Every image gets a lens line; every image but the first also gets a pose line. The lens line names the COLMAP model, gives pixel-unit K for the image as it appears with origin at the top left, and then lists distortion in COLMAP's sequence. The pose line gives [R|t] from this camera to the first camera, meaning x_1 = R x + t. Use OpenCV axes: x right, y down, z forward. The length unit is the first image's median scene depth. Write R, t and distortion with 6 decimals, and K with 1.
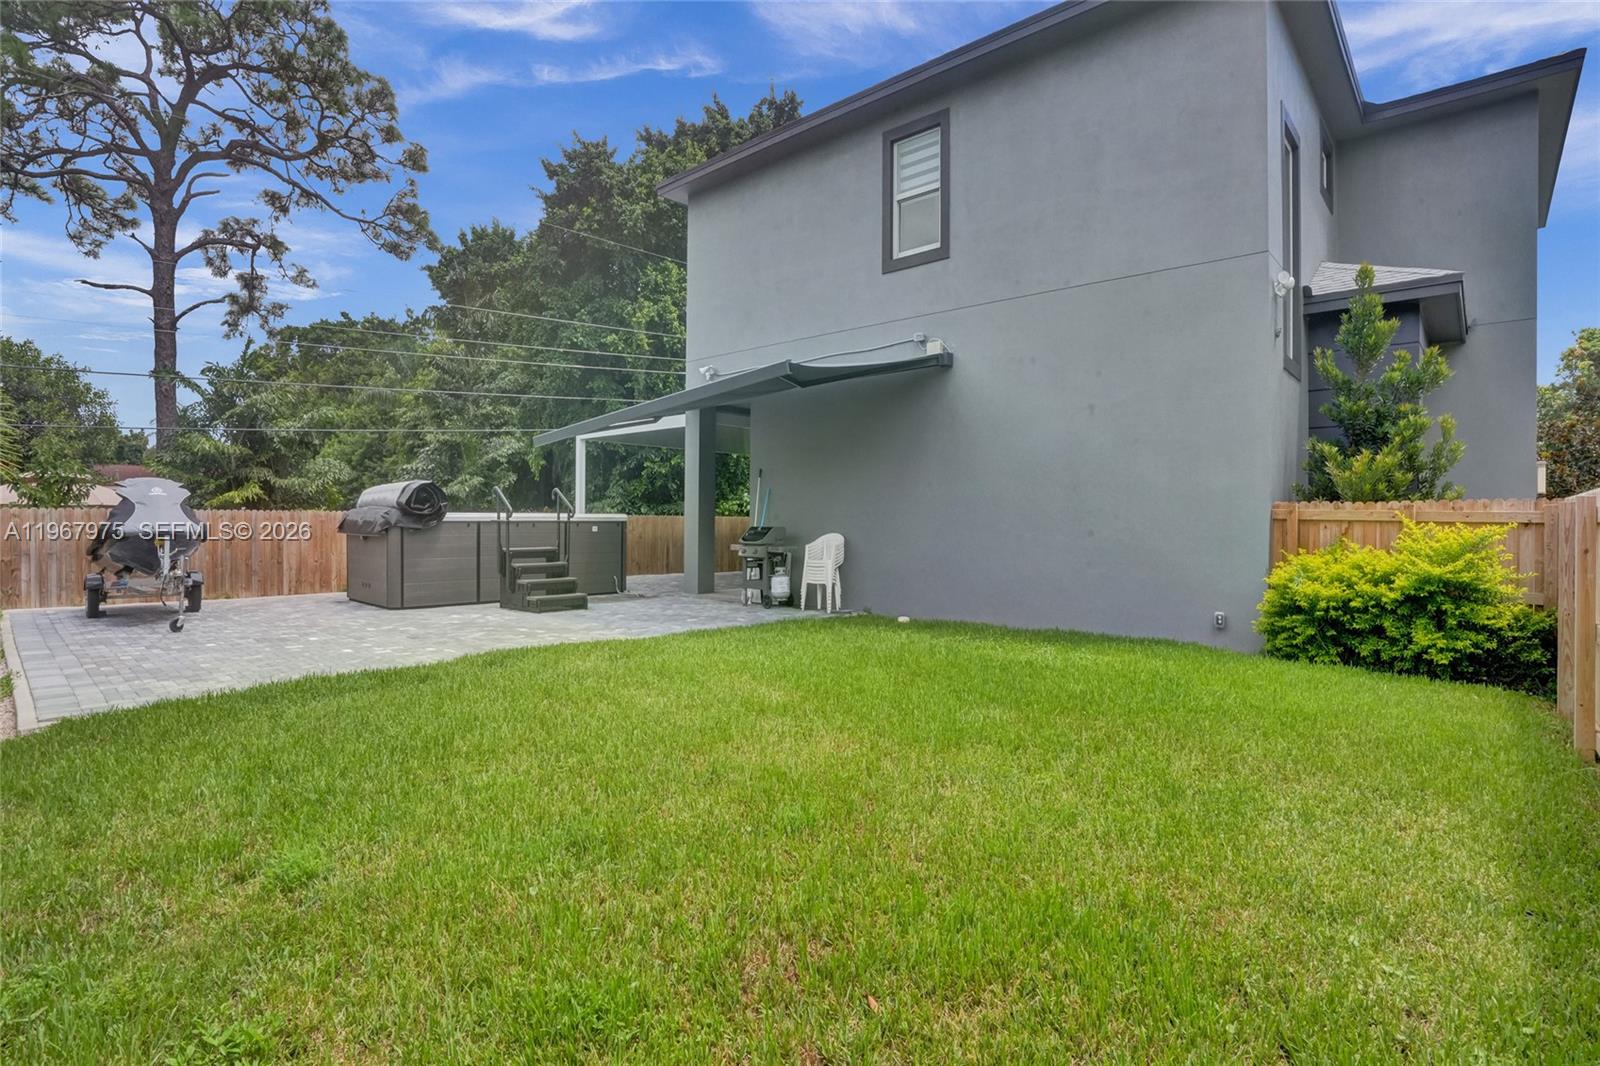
lens RADIAL K [[785.4, 0, 832.0], [0, 785.4, 511.6], [0, 0, 1]] dist [-0.060369, 0.021055]
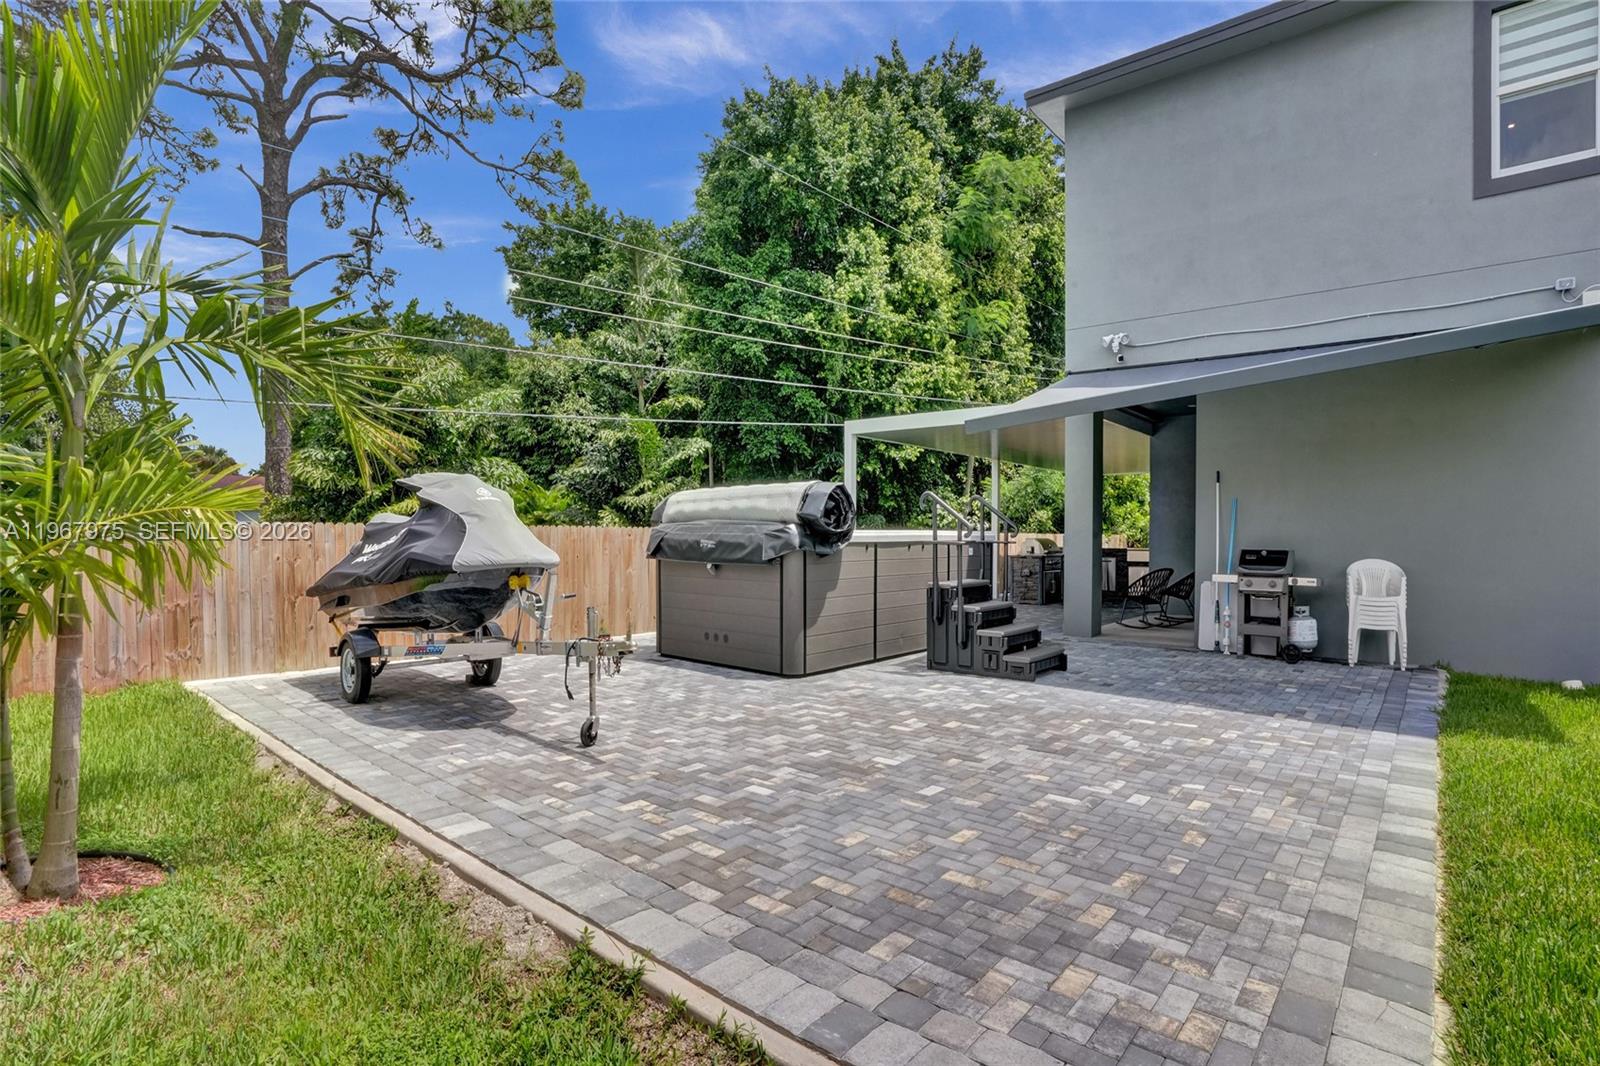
lens RADIAL K [[763.7, 0, 809.2], [0, 763.7, 532.7], [0, 0, 1]] dist [-0.062631, 0.021549]
pose [[0.999337, 0.001849, 0.036370, -0.362113], [-0.002237, 0.999941, 0.010633, -0.002000], [-0.036348, -0.010707, 0.999282, 0.219077]]
